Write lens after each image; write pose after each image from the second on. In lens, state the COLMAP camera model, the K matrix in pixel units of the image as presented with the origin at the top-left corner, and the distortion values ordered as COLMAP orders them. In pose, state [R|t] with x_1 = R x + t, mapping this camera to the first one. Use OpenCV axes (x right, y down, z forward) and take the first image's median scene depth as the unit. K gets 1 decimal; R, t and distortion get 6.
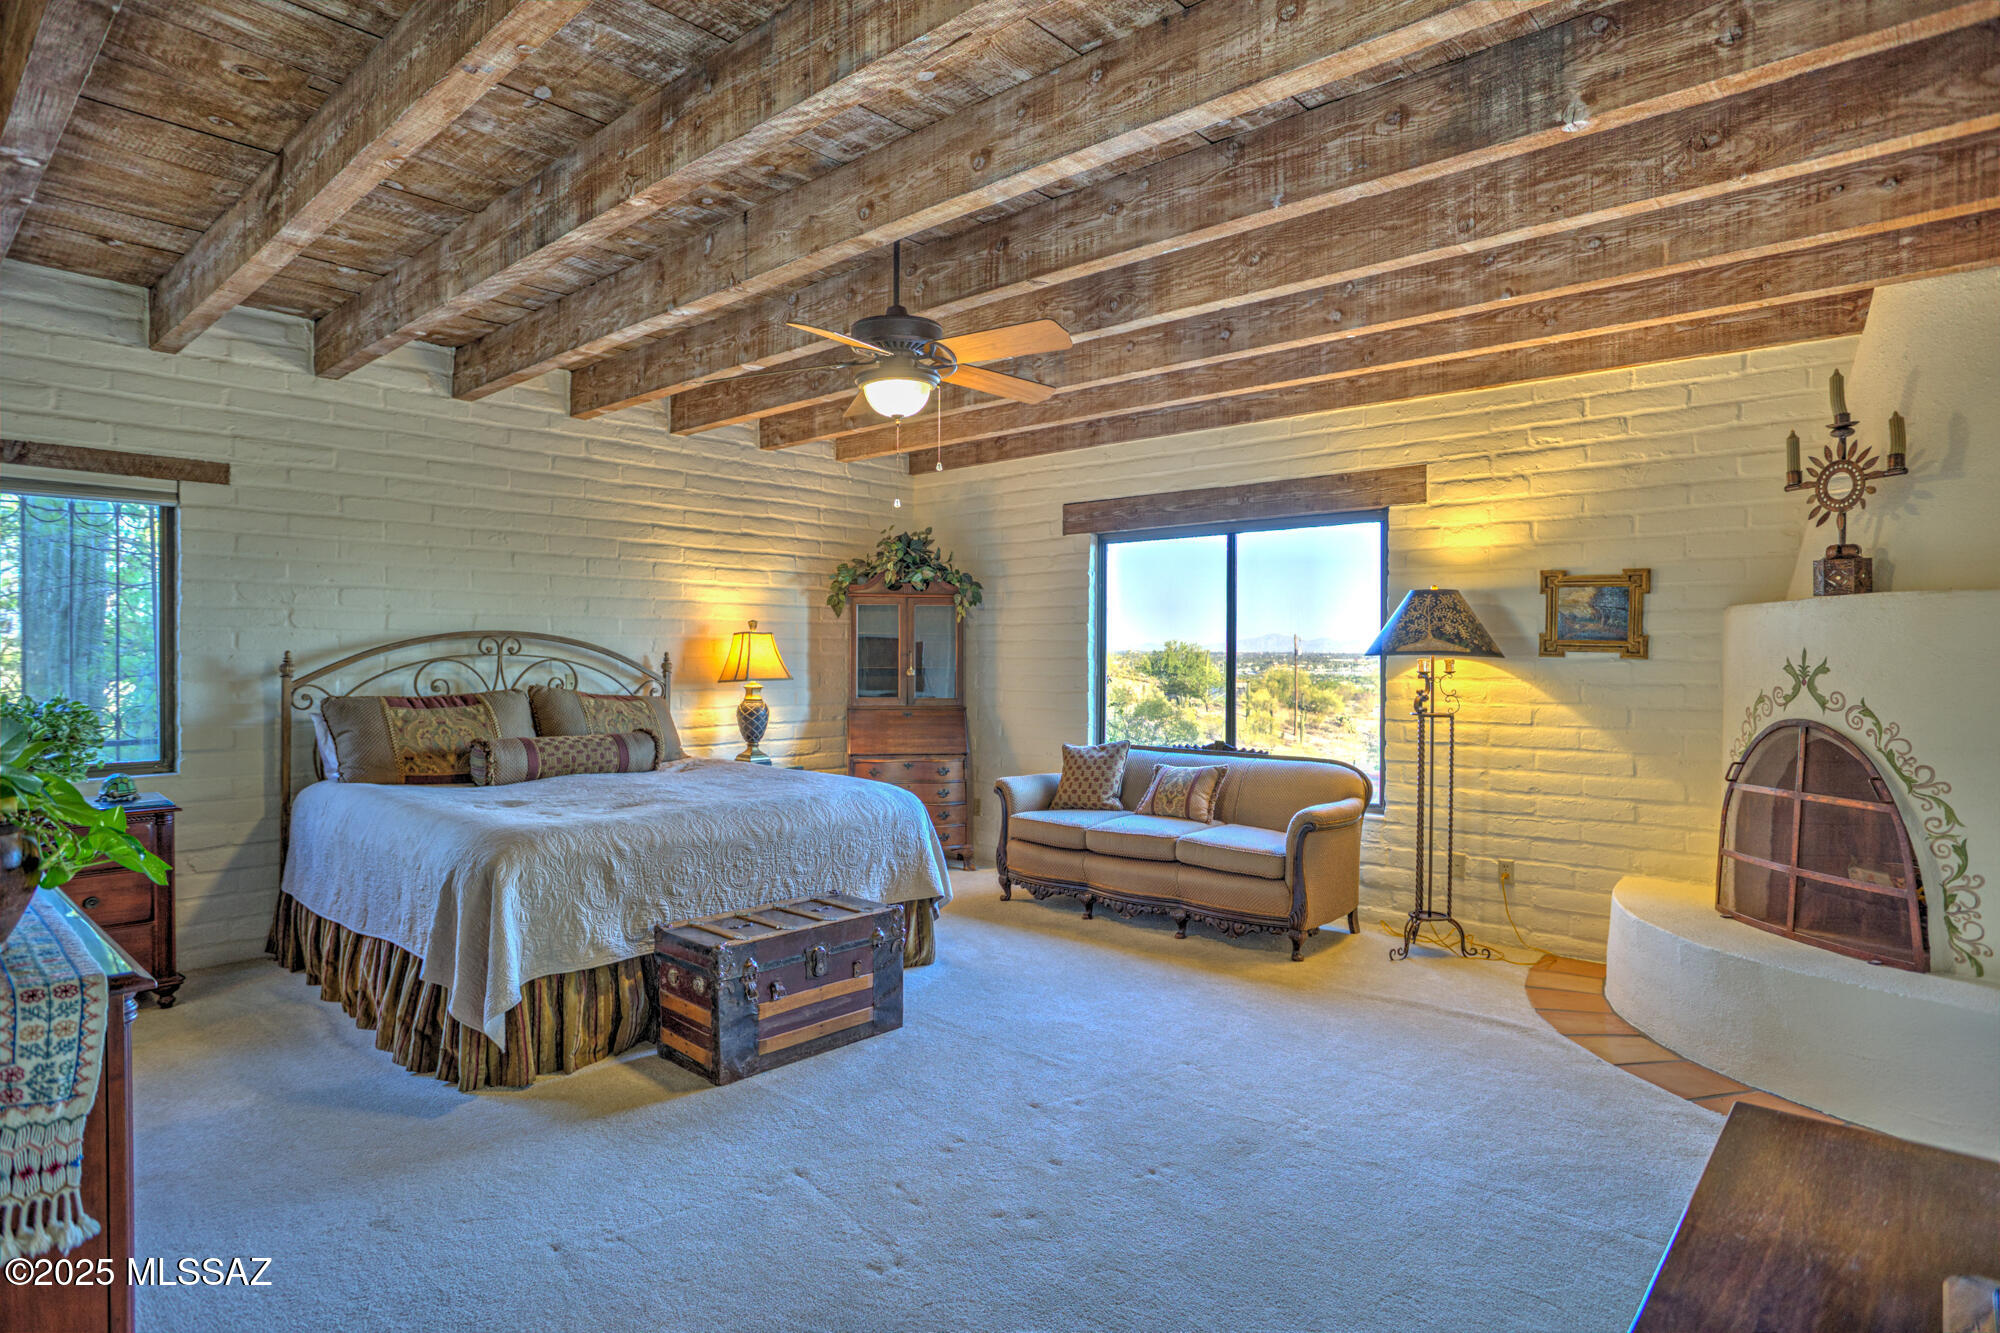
lens RADIAL K [[1082.7, 0, 1001.7], [0, 1082.7, 659.7], [0, 0, 1]] dist [-0.016292, 0.000376]
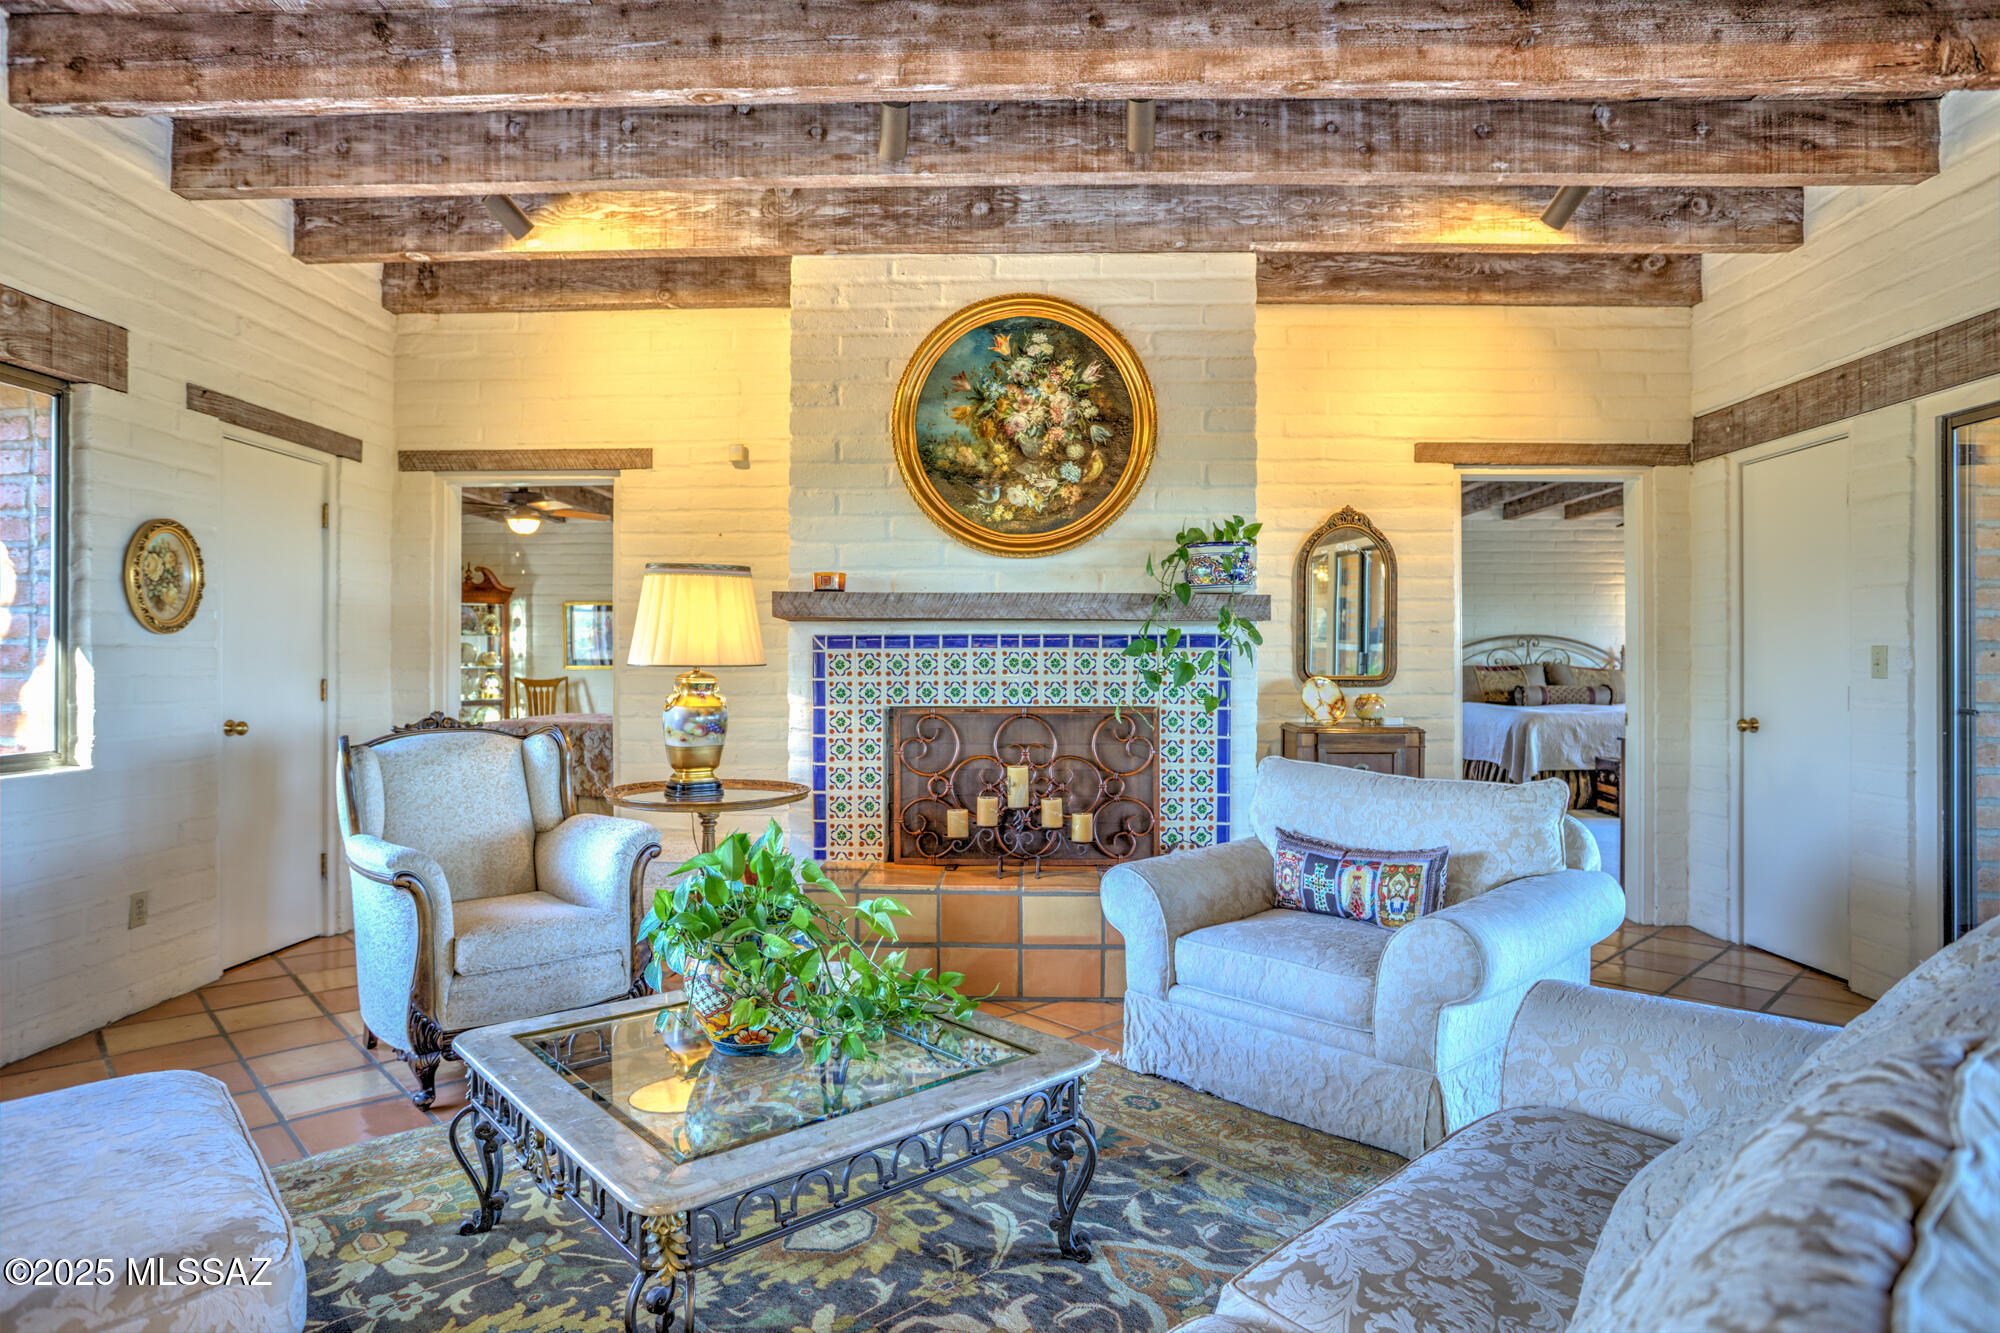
lens RADIAL K [[1163.0, 0, 997.8], [0, 1163.0, 662.8], [0, 0, 1]] dist [-0.047817, -0.000211]
pose [[0.647945, -0.010844, -0.761610, 0.555936], [-0.002225, 0.999867, -0.016129, 0.068863], [0.761684, 0.012145, 0.647835, -1.204297]]
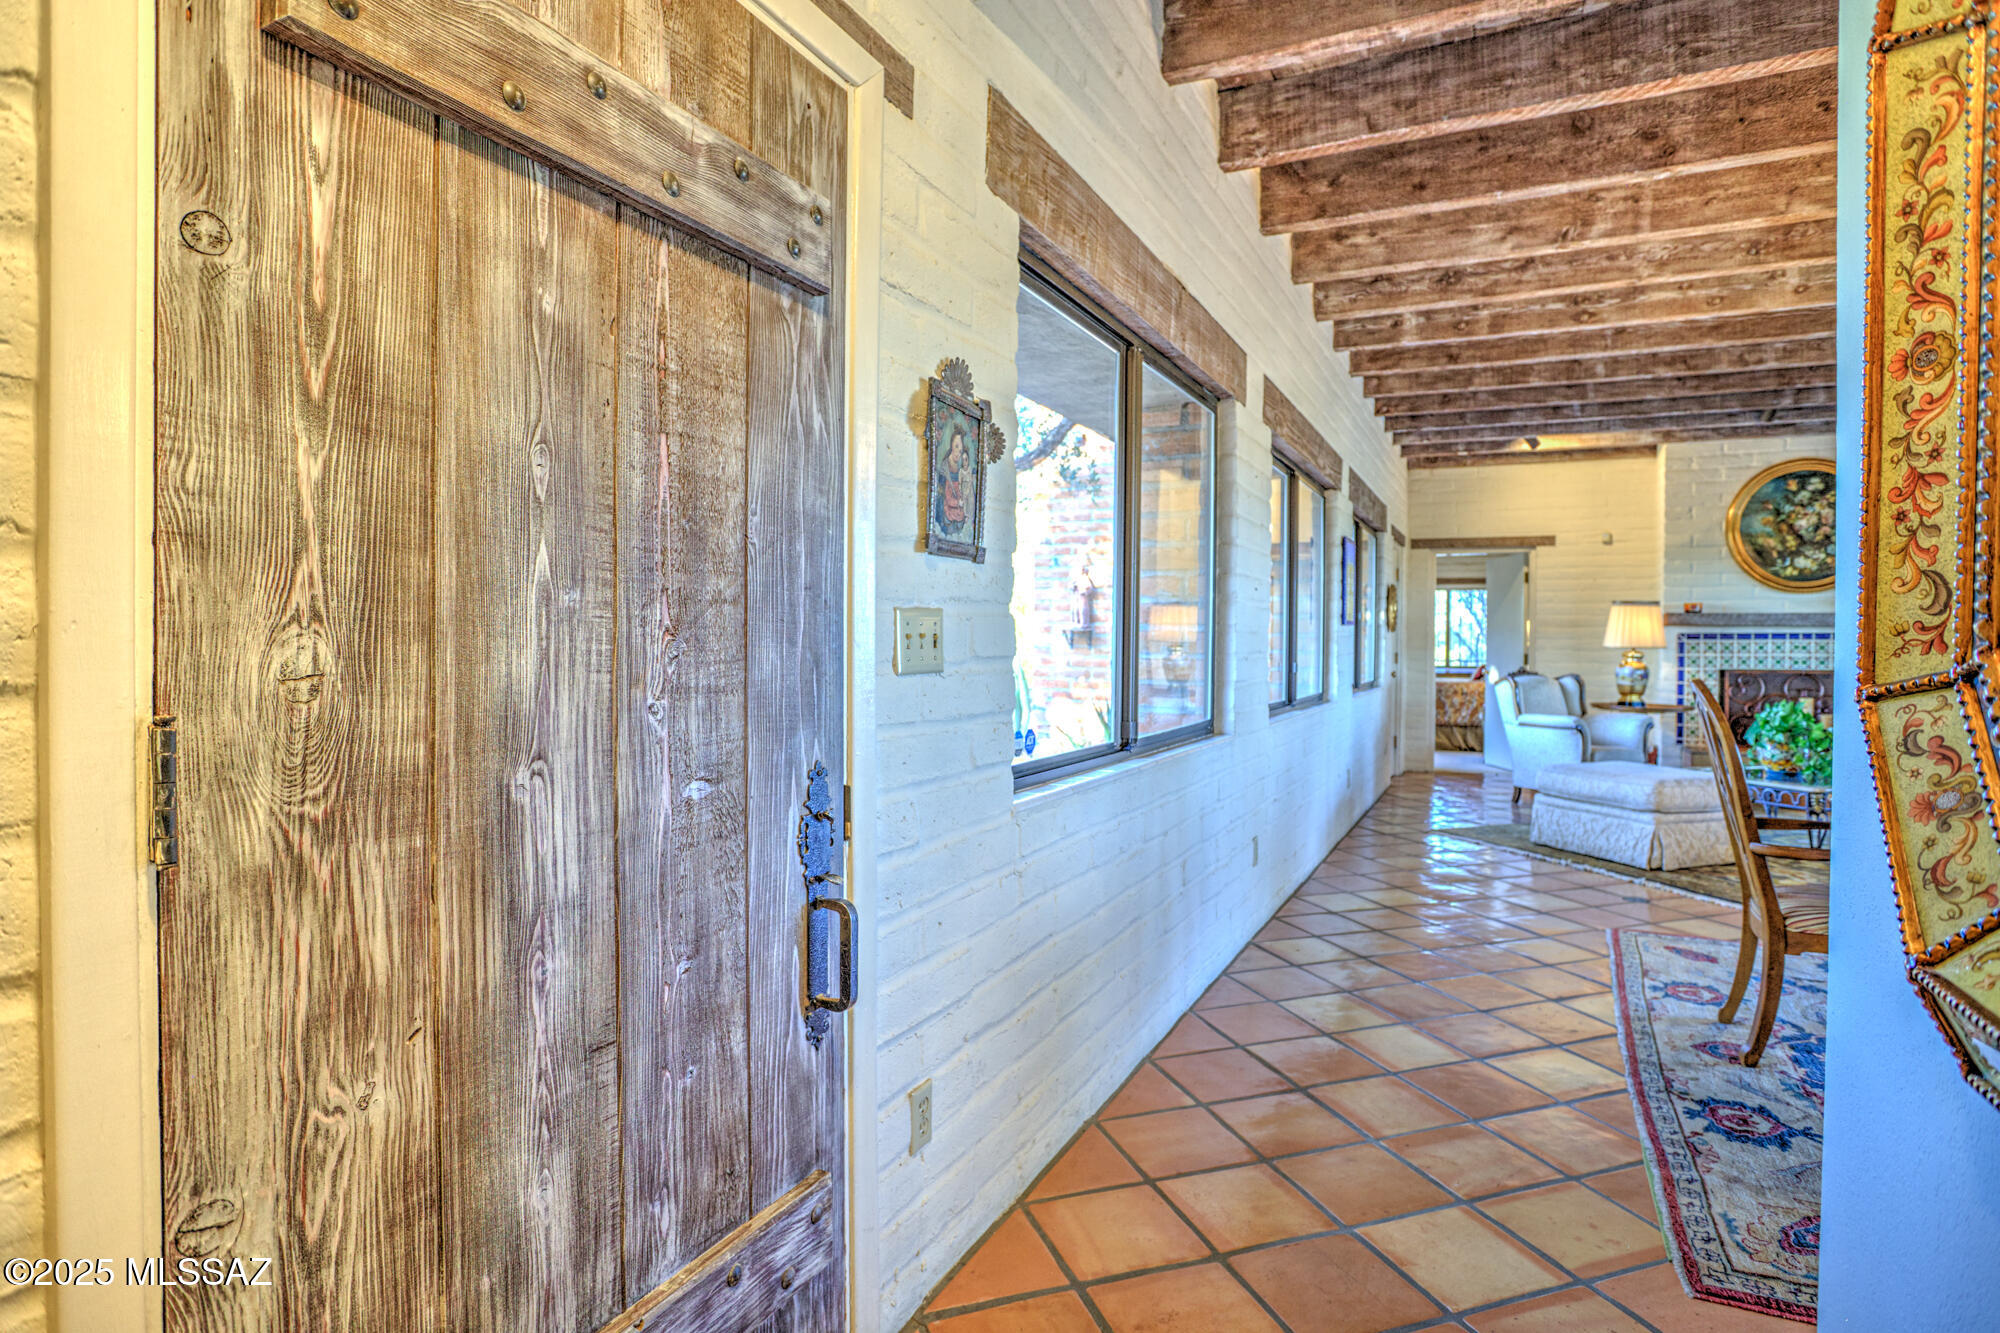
lens RADIAL K [[1105.7, 0, 1006.0], [0, 1105.7, 659.5], [0, 0, 1]] dist [-0.006417, -0.000569]
pose [[0.287943, 0.004523, -0.957637, 1.541941], [-0.014713, 0.999892, 0.000299, 0.104179], [0.957534, 0.014004, 0.287979, -2.970698]]
